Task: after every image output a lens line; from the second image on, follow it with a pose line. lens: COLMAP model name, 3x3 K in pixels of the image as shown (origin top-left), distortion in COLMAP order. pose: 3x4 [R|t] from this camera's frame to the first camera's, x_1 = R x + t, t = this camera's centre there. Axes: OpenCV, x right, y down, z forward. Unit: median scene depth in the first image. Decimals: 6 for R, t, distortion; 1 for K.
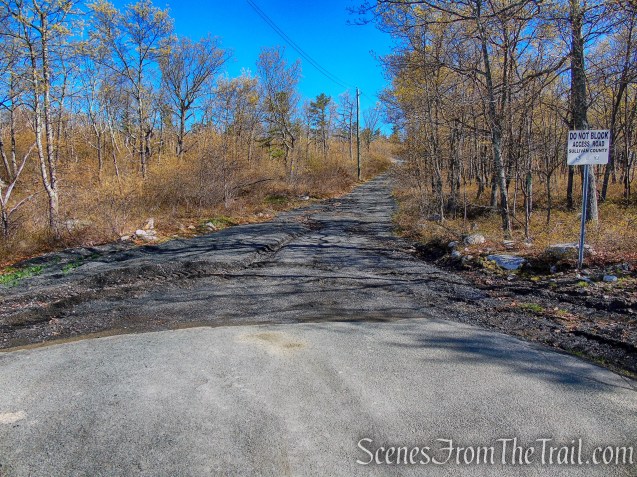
lens RADIAL K [[473.1, 0, 318.5], [0, 473.1, 238.5], [0, 0, 1]] dist [-0.004573, 0.000930]
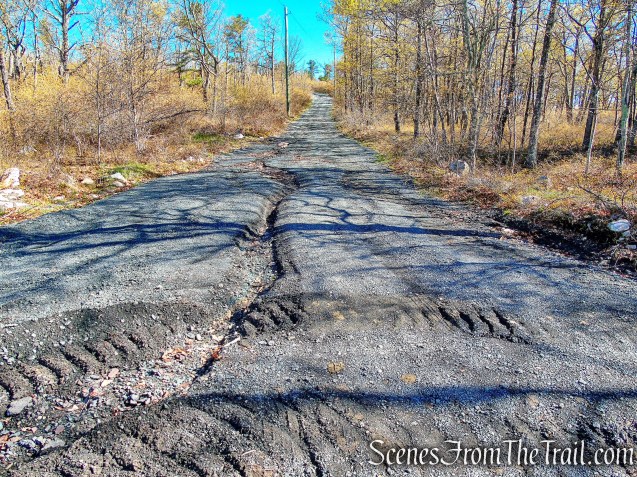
lens RADIAL K [[473.1, 0, 318.5], [0, 473.1, 238.5], [0, 0, 1]] dist [-0.004573, 0.000930]
pose [[0.982273, -0.032293, 0.184656, -0.069297], [0.009111, 0.992110, 0.125036, -0.019615], [-0.187237, -0.121137, 0.974817, 0.259447]]
